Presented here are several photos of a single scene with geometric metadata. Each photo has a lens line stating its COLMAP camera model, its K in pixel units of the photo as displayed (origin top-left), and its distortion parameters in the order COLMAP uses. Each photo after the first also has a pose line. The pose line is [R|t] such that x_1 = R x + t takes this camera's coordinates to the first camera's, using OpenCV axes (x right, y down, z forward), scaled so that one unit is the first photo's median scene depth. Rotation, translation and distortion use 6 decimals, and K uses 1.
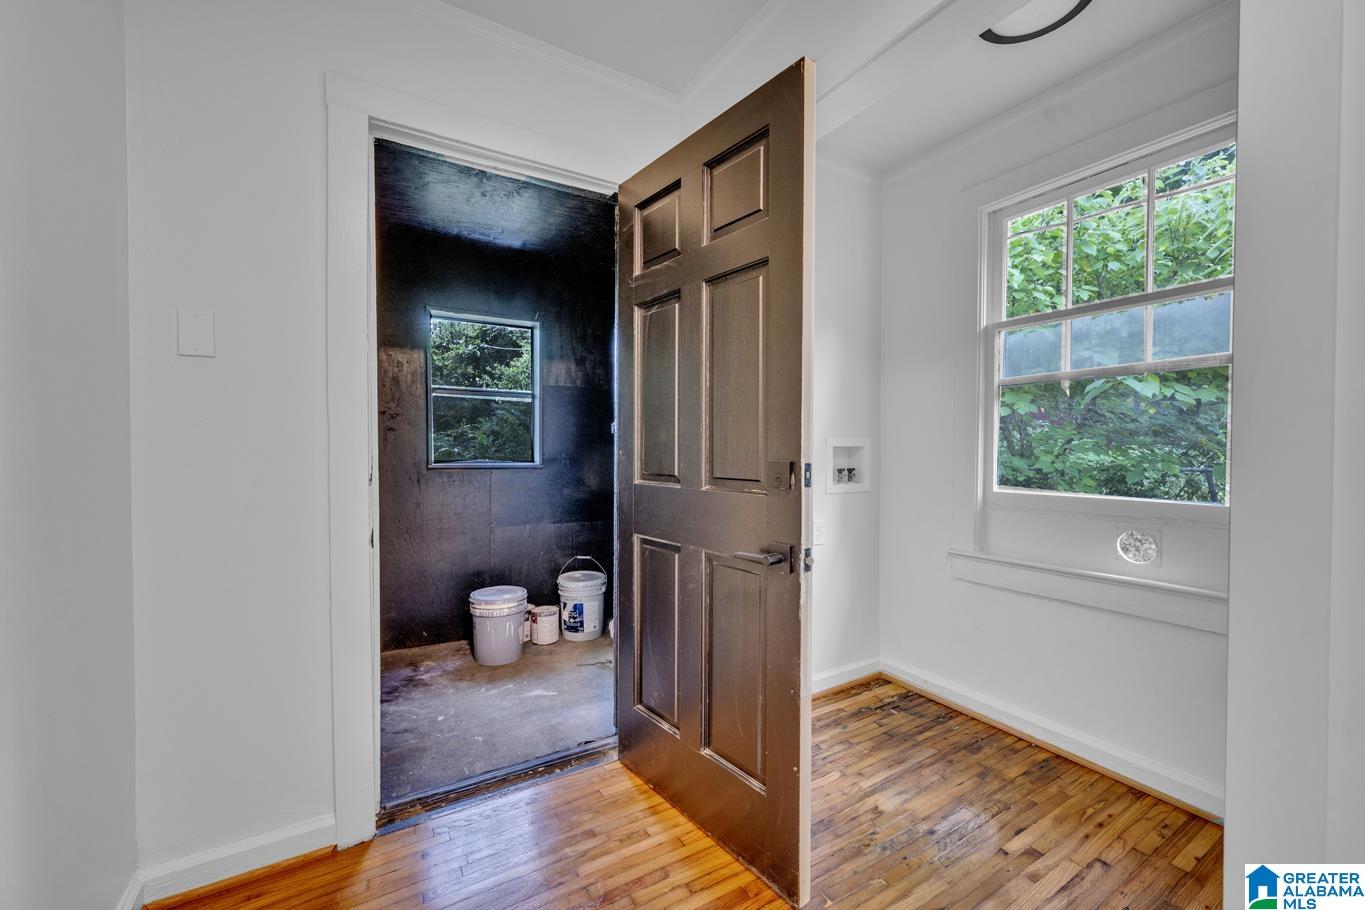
lens RADIAL K [[534.4, 0, 683.9], [0, 534.4, 451.6], [0, 0, 1]] dist [-0.002611, -0.000314]
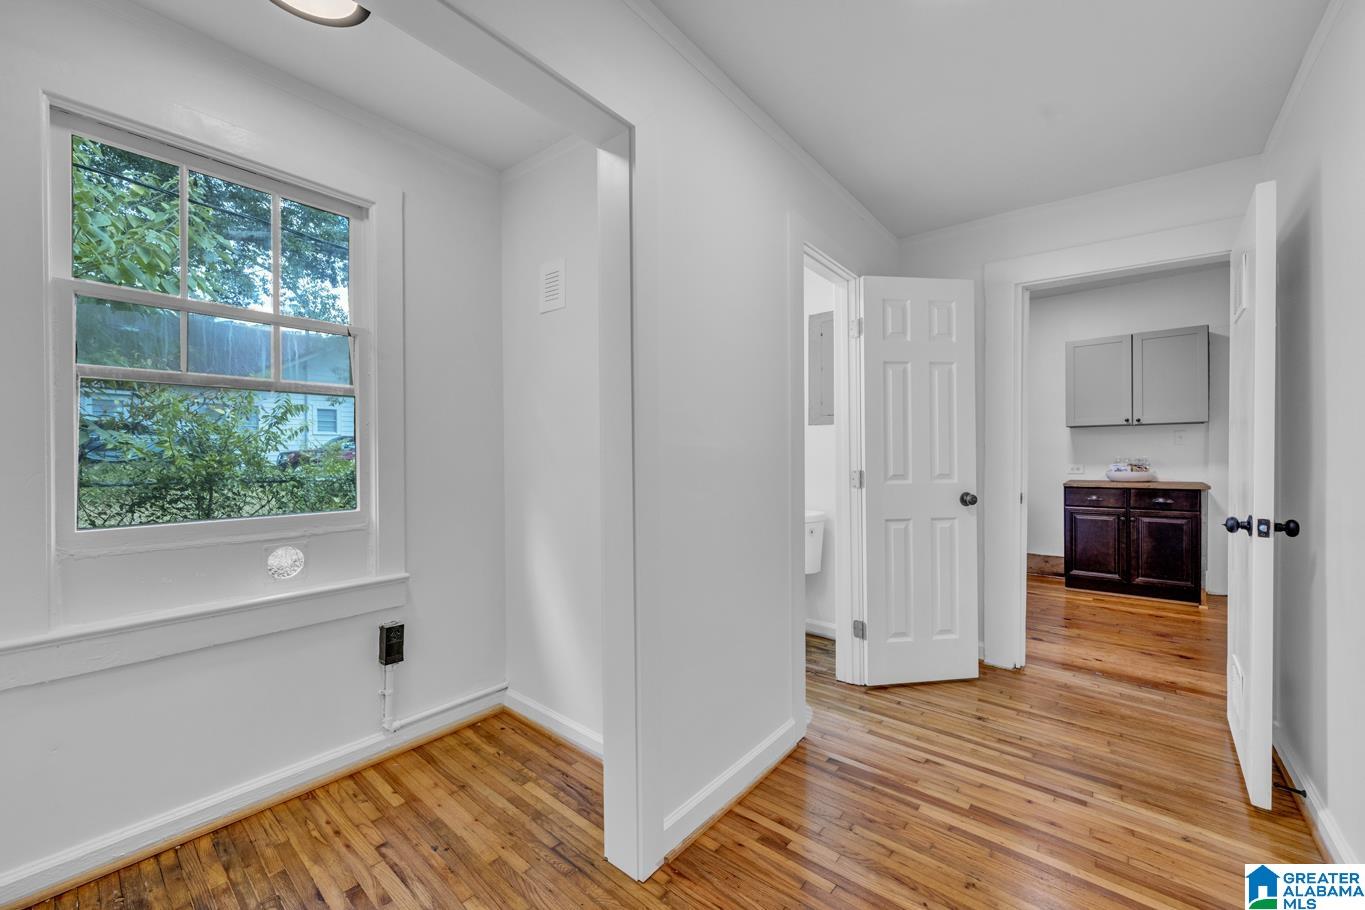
lens RADIAL K [[534.4, 0, 682.0], [0, 534.4, 455.9], [0, 0, 1]] dist [-0.002611, -0.000314]
pose [[-0.328867, 0.003588, 0.944369, -0.382968], [0.010749, 0.999942, -0.000056, -0.012542], [-0.944315, 0.010133, -0.328887, 0.669793]]
